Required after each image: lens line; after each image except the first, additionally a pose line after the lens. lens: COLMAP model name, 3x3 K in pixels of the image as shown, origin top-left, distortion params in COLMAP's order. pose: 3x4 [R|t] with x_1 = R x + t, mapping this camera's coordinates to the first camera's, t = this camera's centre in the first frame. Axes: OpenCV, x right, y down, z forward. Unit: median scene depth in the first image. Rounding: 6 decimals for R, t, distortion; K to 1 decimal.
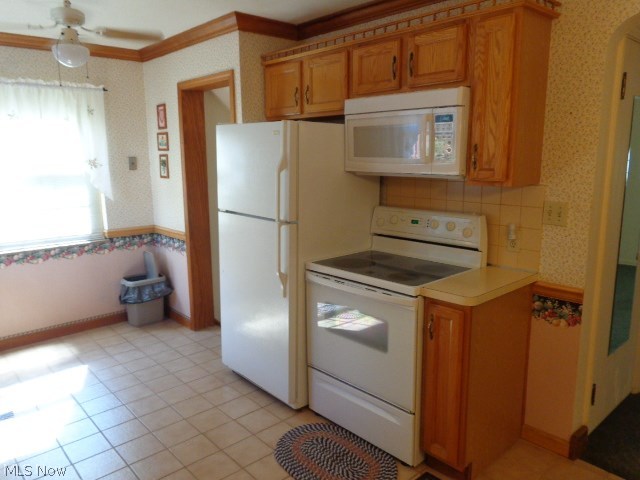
lens RADIAL K [[482.6, 0, 319.6], [0, 482.6, 240.5], [0, 0, 1]] dist [-0.002234, 0.016220]
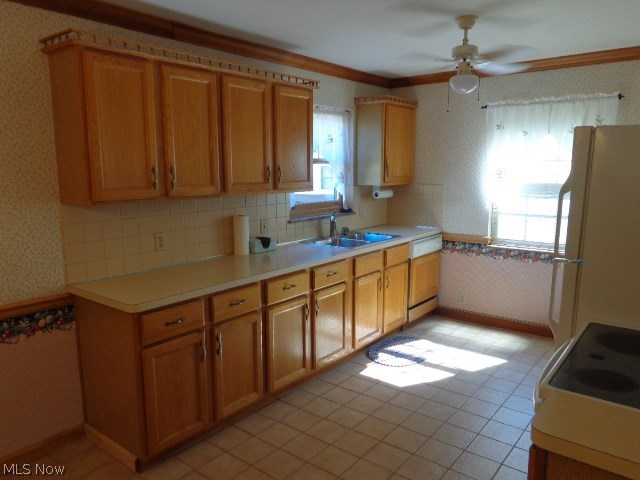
lens RADIAL K [[482.6, 0, 320.8], [0, 482.6, 239.8], [0, 0, 1]] dist [-0.002234, 0.016220]
pose [[0.177555, 0.161603, -0.970752, 0.424002], [-0.173742, 0.976078, 0.130712, -0.070429], [0.968653, 0.145452, 0.201385, 0.321832]]
